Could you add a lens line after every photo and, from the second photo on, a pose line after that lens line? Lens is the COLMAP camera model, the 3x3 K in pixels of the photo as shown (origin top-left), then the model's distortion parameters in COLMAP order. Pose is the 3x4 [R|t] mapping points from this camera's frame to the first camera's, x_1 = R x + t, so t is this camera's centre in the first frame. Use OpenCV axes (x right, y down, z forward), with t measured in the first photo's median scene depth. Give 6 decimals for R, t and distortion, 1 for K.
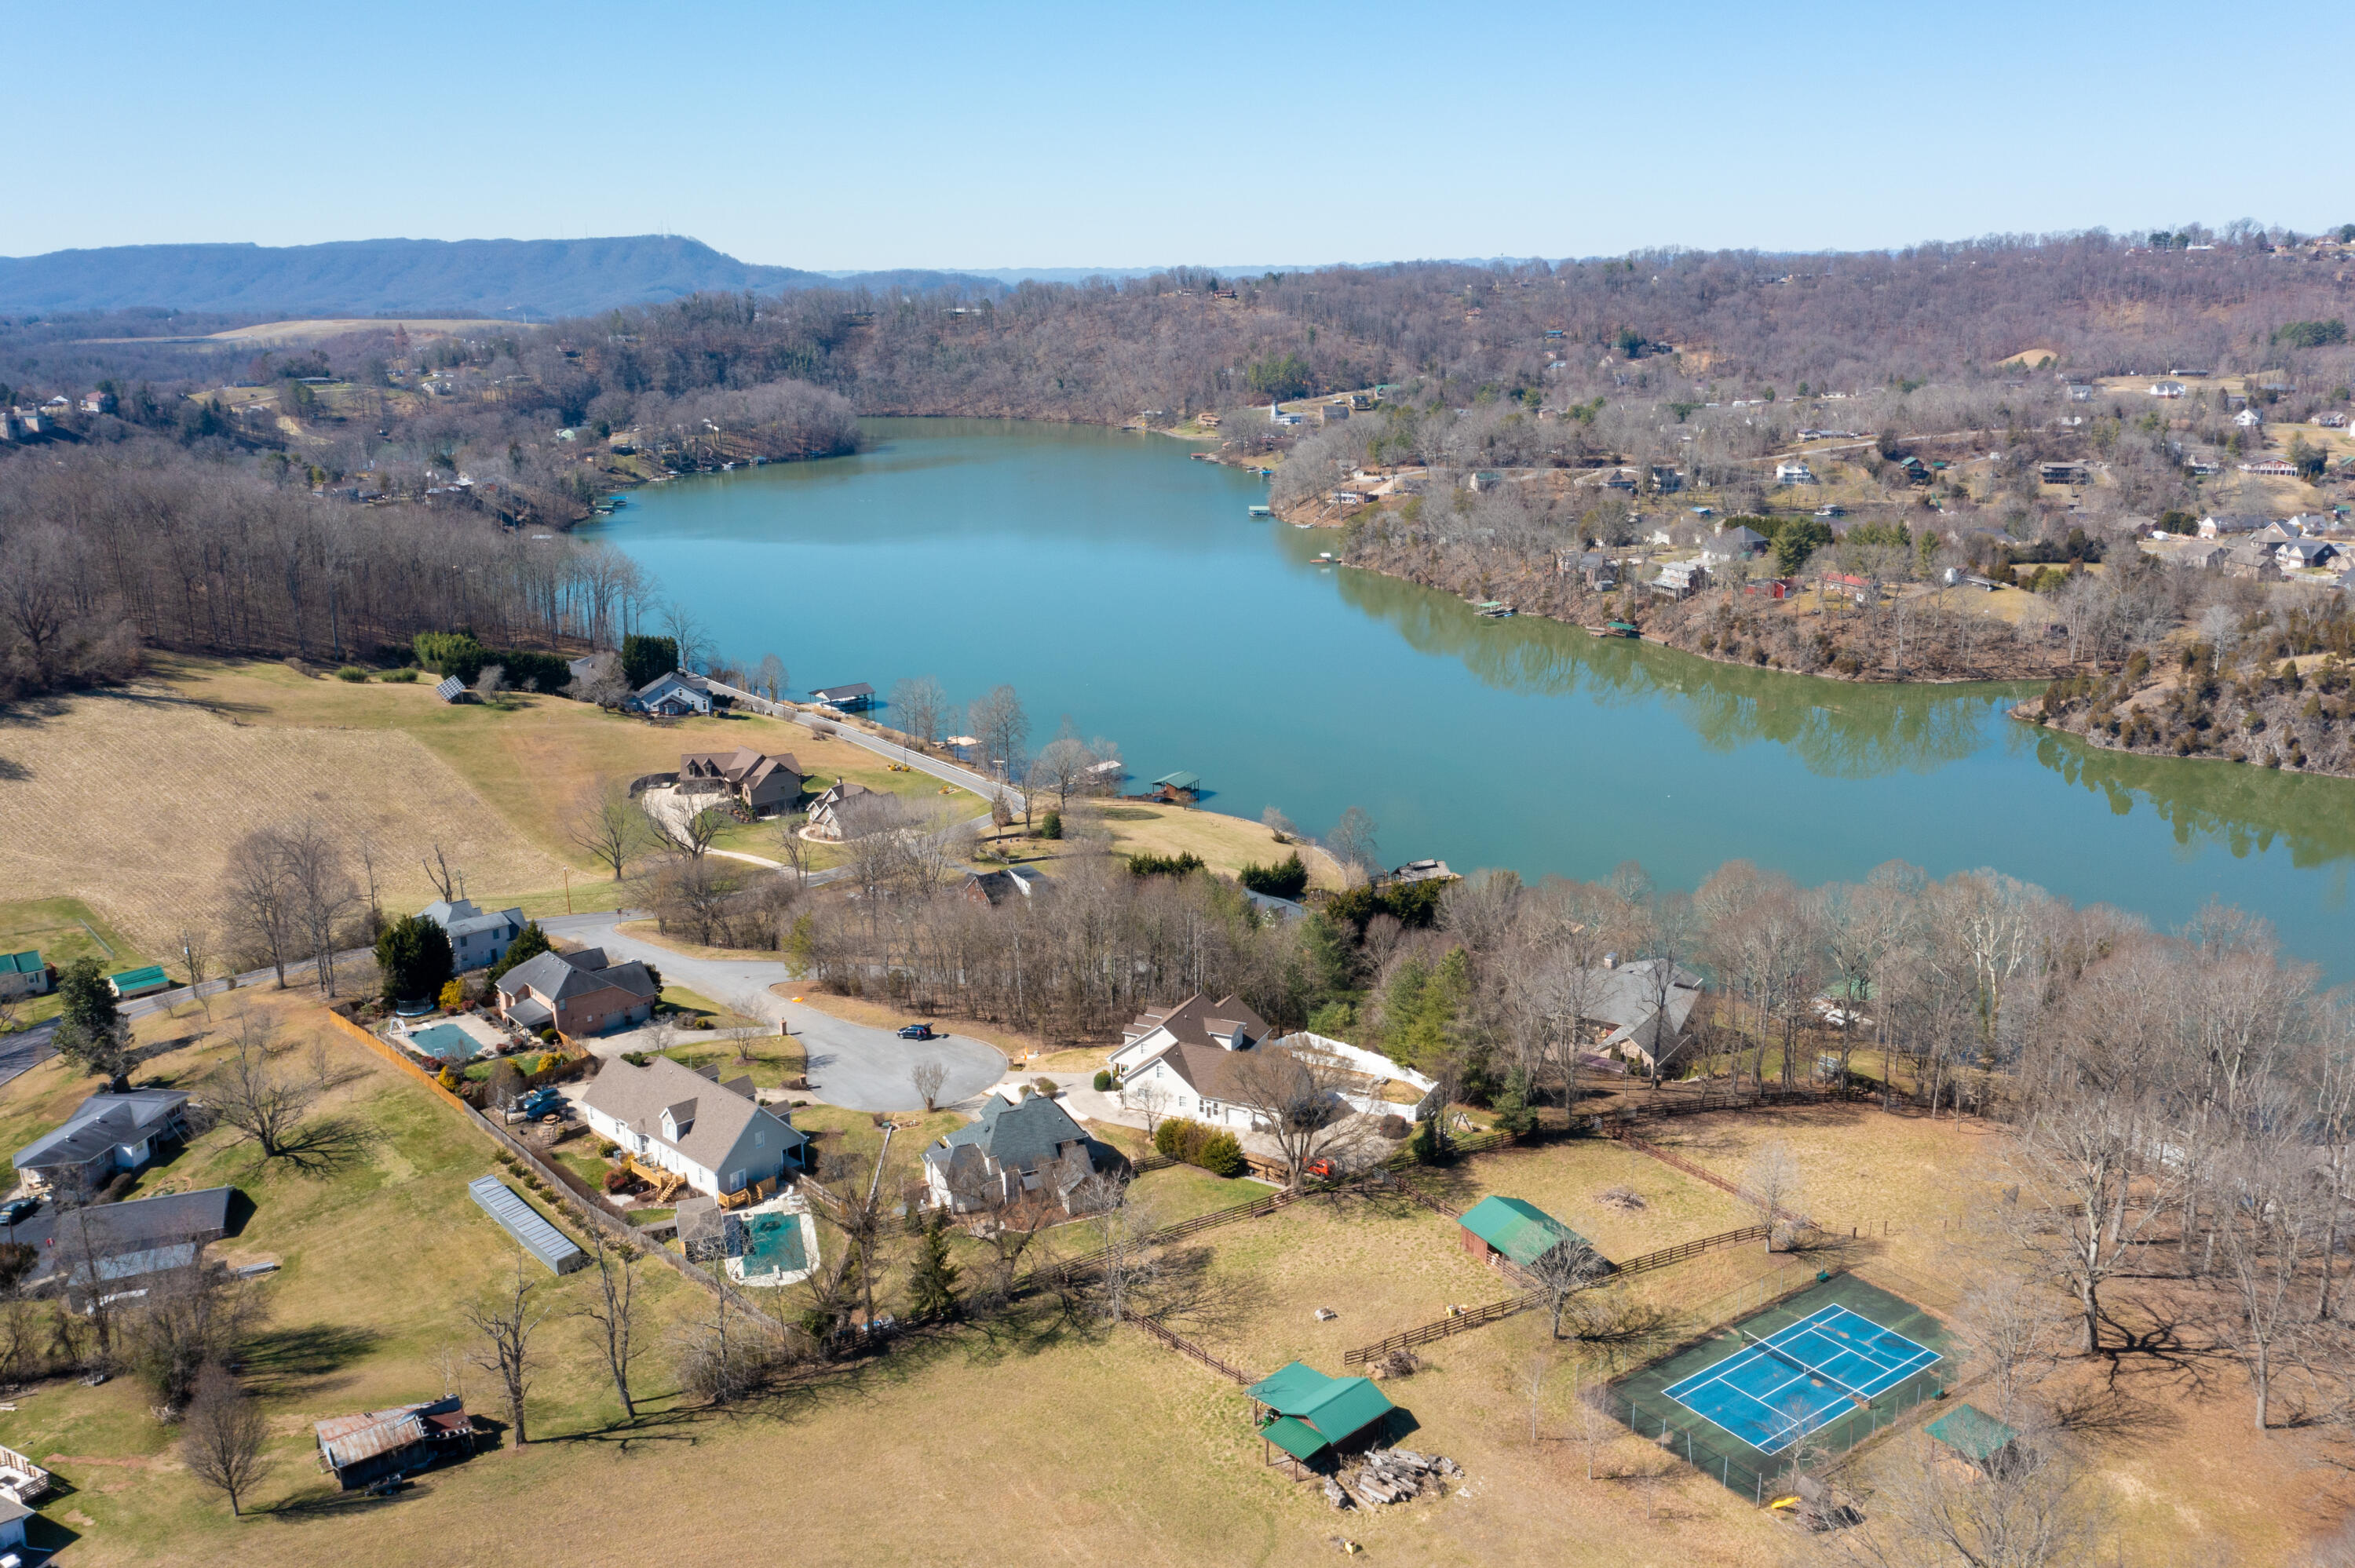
lens RADIAL K [[1873.4, 0, 1182.1], [0, 1873.4, 781.1], [0, 0, 1]] dist [-0.002696, 0.008109]
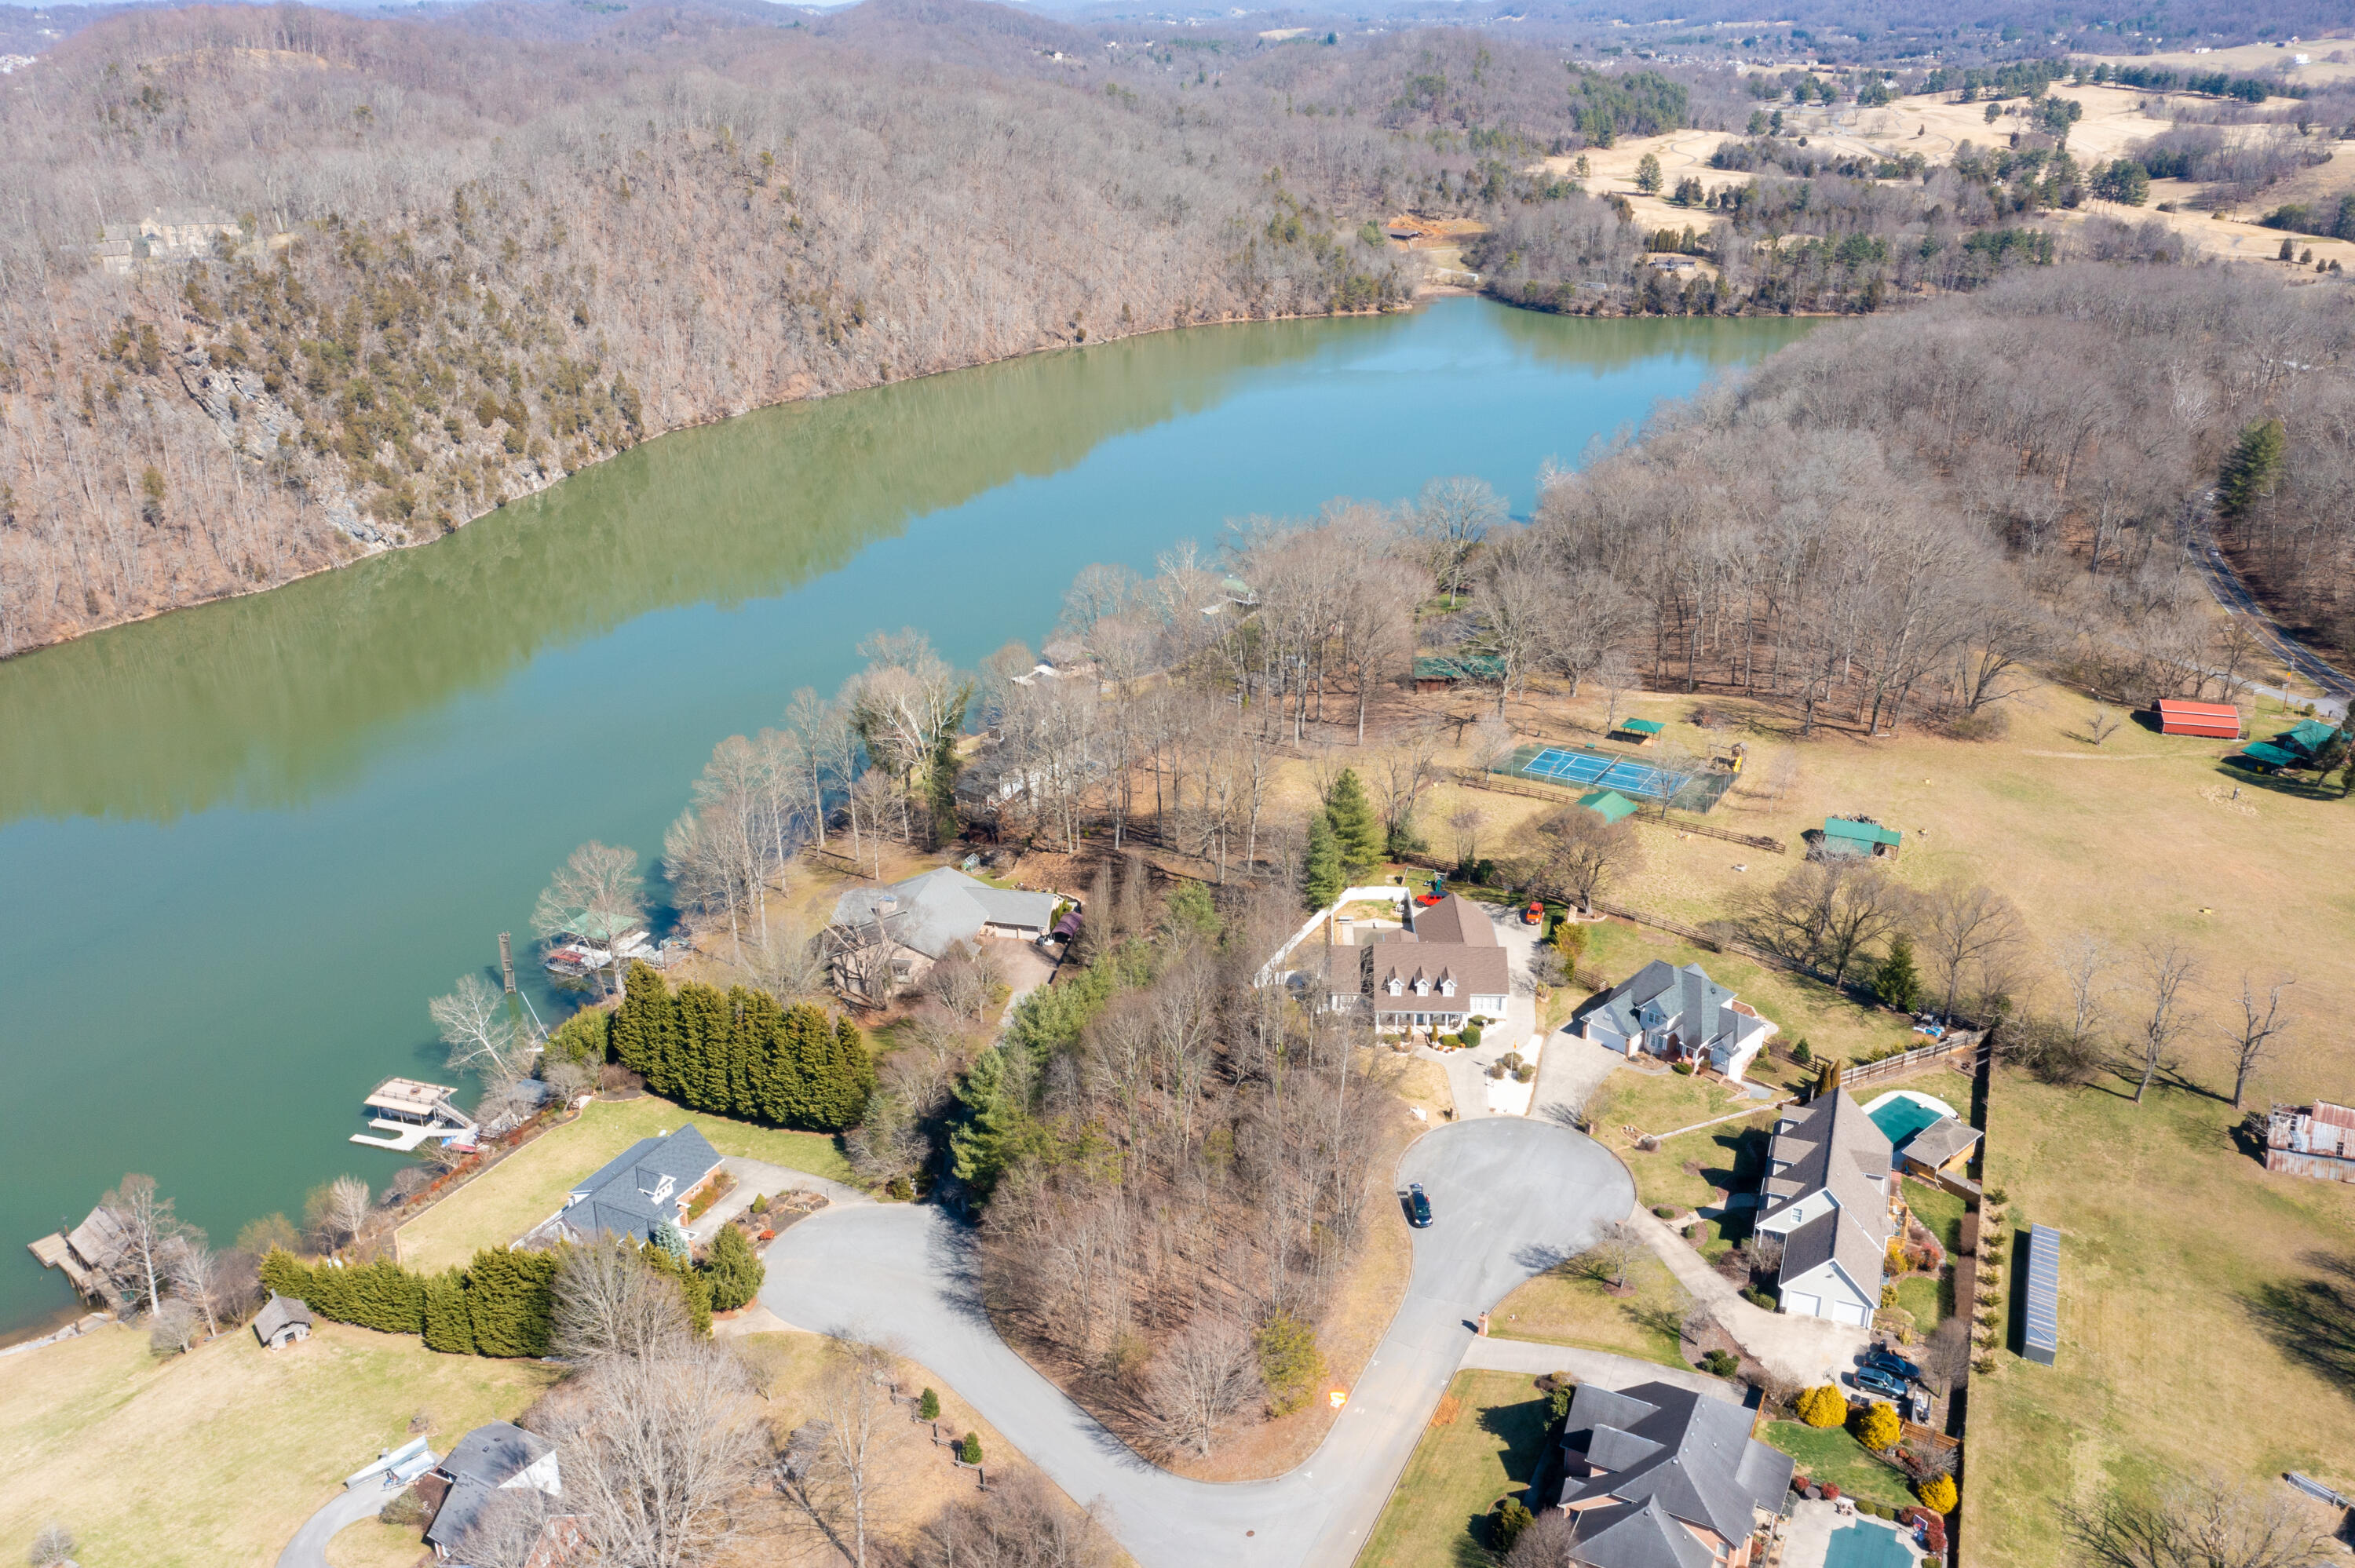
lens RADIAL K [[1873.4, 0, 1182.1], [0, 1873.4, 781.1], [0, 0, 1]] dist [-0.002696, 0.008109]
pose [[-0.379756, -0.341139, 0.859890, -0.311553], [0.252006, 0.856220, 0.450977, -0.173564], [-0.890100, 0.387958, -0.239185, 0.520347]]
